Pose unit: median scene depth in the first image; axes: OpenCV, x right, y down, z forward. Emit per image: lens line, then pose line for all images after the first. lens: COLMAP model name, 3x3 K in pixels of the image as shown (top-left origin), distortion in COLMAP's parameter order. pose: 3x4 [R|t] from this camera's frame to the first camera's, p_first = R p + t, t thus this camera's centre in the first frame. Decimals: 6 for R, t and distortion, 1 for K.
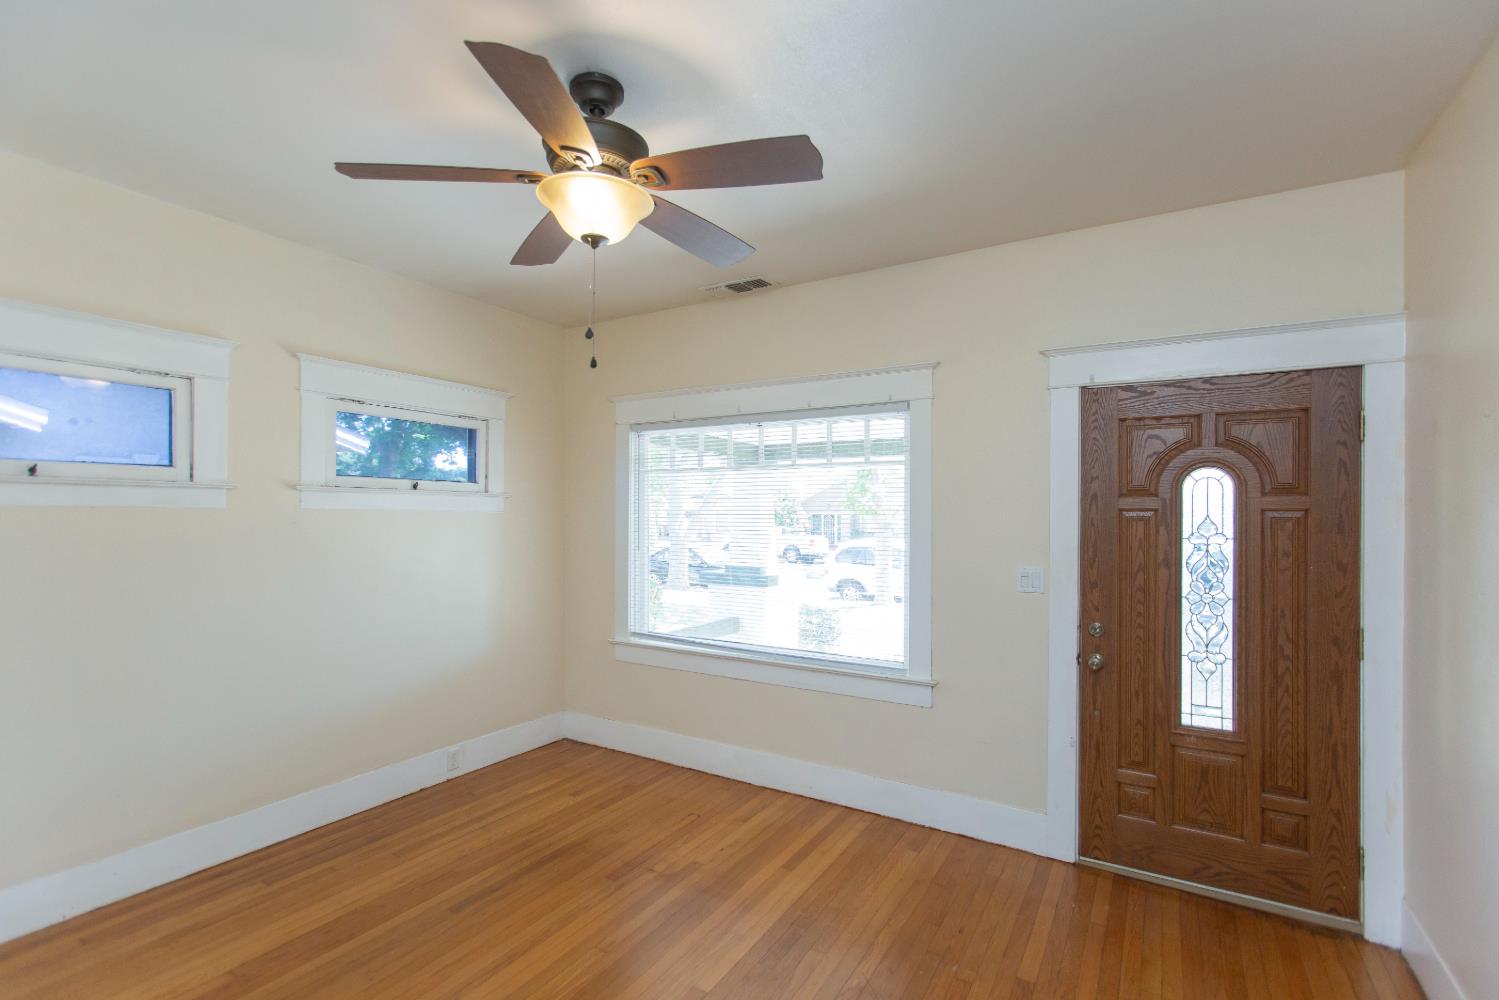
lens RADIAL K [[680.7, 0, 741.8], [0, 680.7, 510.1], [0, 0, 1]] dist [0.000655, 0.000982]
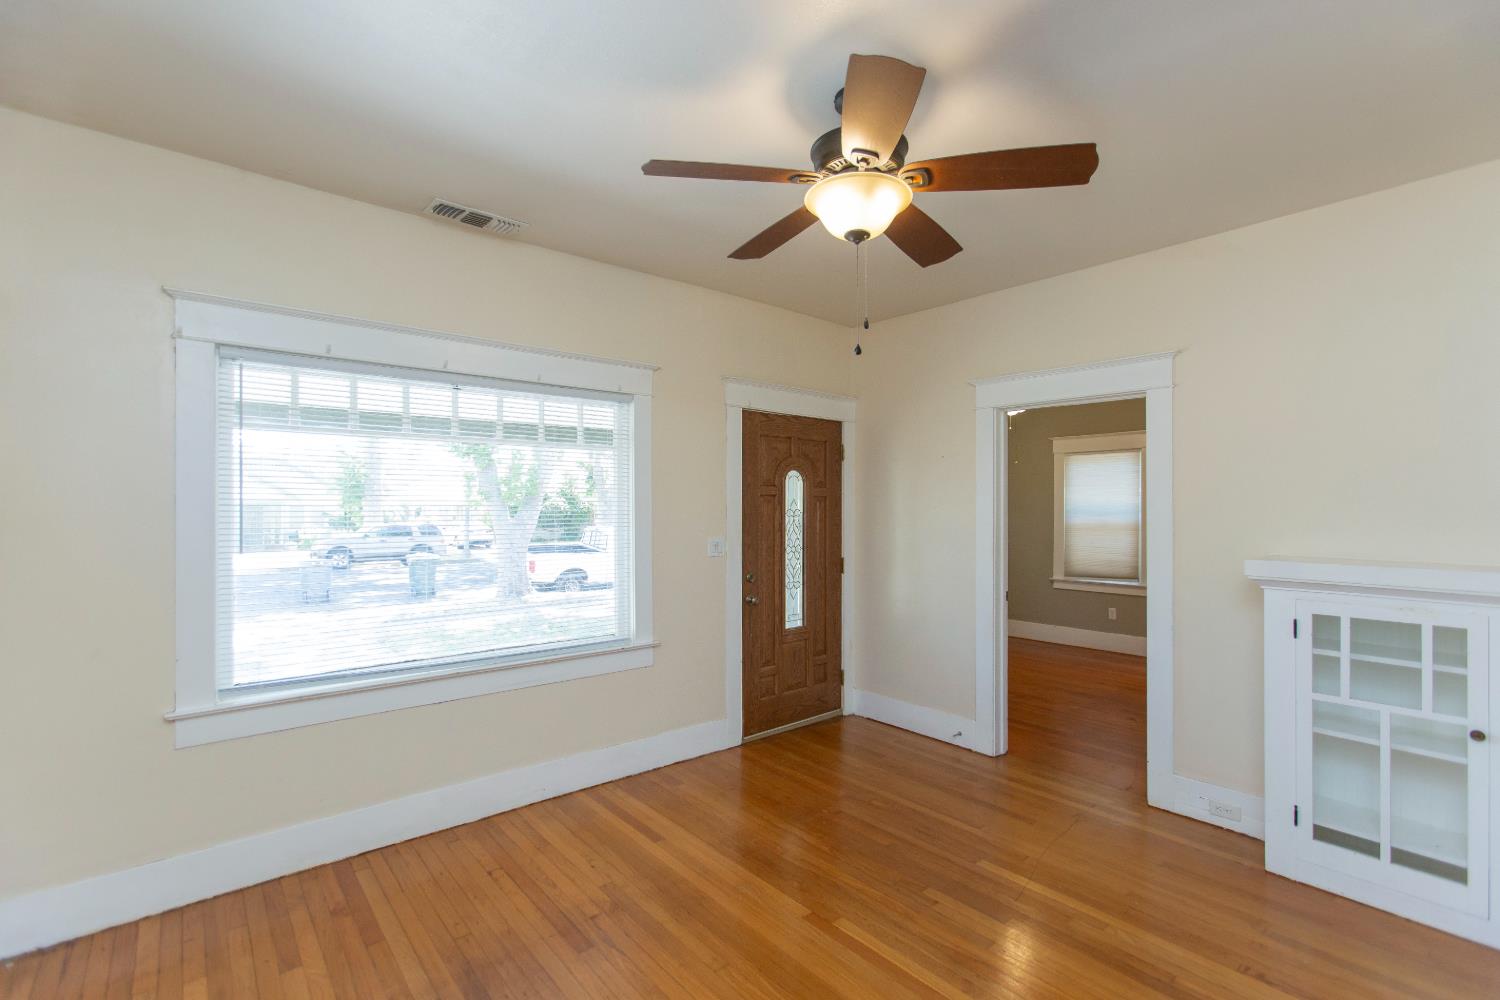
lens RADIAL K [[676.1, 0, 750.0], [0, 676.1, 500.0], [0, 0, 1]] dist [-0.023207, 0.016856]
pose [[0.317536, 0.004858, 0.948234, -0.792955], [-0.002386, 0.999988, -0.004324, 0.016219], [-0.948243, -0.000890, 0.317544, 0.508747]]
